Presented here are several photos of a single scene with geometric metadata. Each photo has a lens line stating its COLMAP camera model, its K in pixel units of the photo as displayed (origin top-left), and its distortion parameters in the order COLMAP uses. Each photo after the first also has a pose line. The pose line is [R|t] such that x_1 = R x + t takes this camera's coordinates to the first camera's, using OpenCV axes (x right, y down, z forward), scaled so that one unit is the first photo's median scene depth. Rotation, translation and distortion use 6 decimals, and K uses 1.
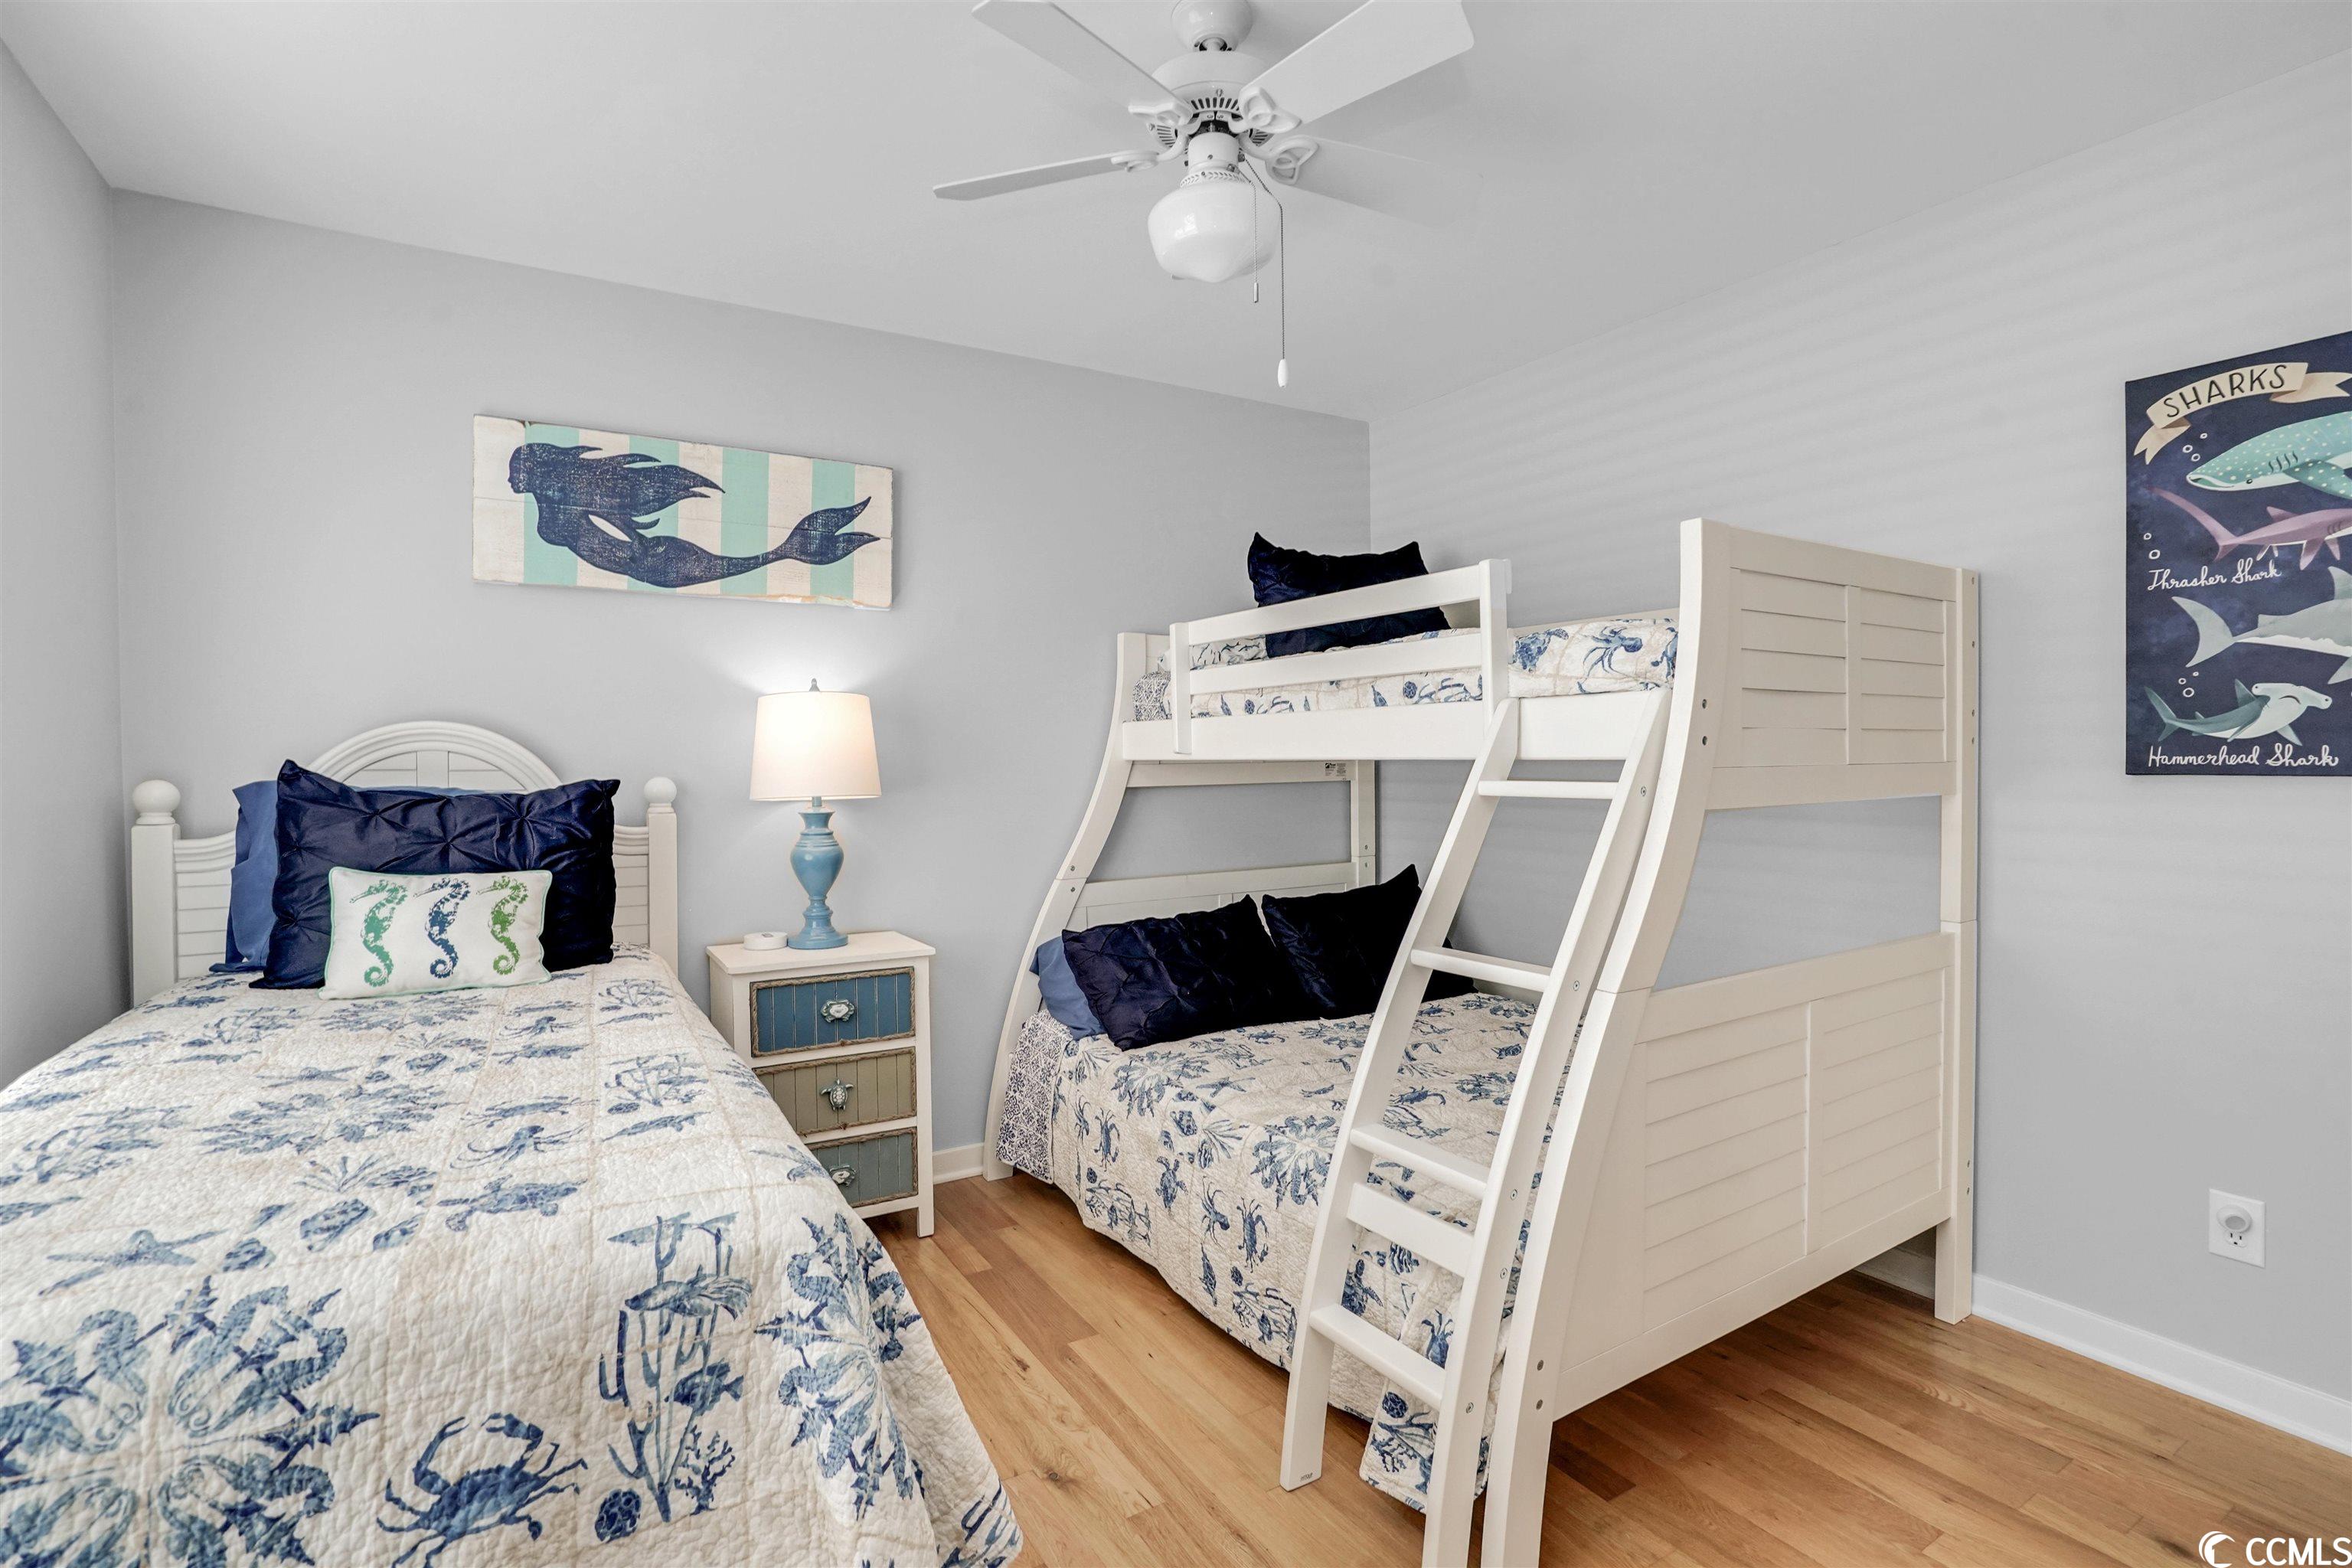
lens RADIAL K [[1093.6, 0, 1185.5], [0, 1093.6, 762.9], [0, 0, 1]] dist [-0.051132, 0.025441]
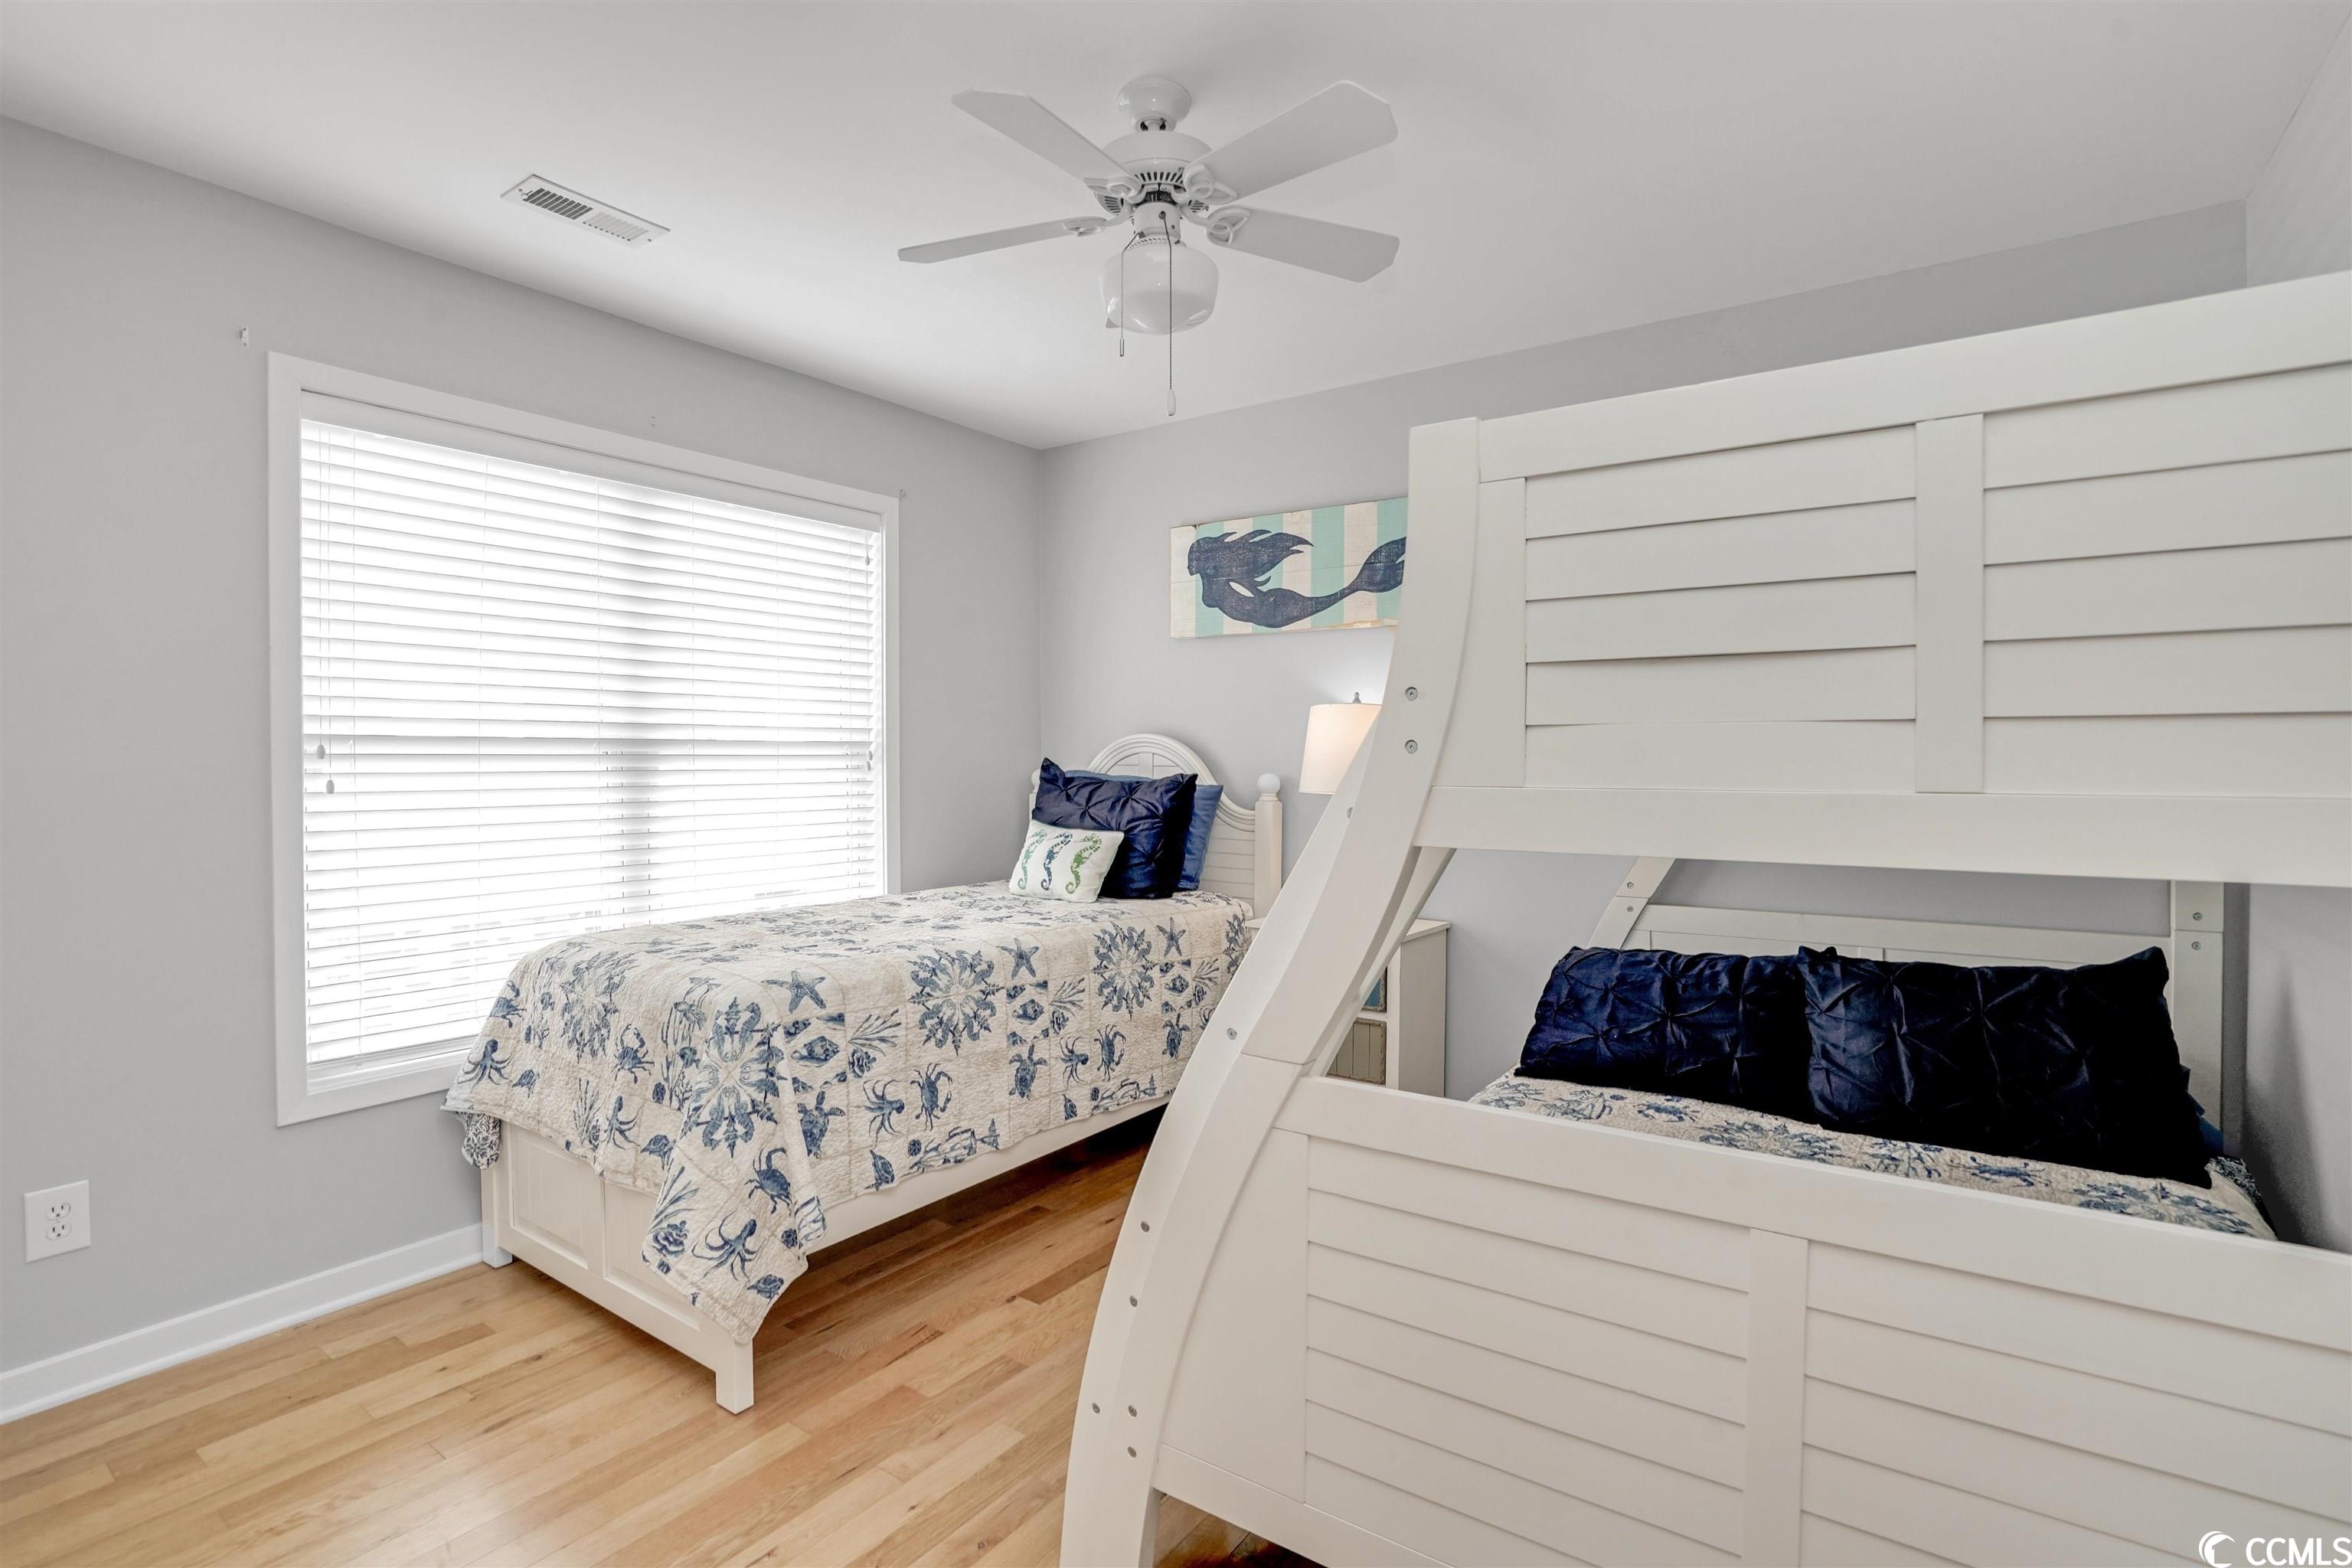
lens RADIAL K [[1093.6, 0, 1185.5], [0, 1093.6, 762.9], [0, 0, 1]] dist [-0.051132, 0.025441]
pose [[0.415086, 0.011113, -0.909714, 0.714983], [-0.011561, 0.999909, 0.006940, -0.008102], [0.909709, 0.007636, 0.415177, 0.379485]]
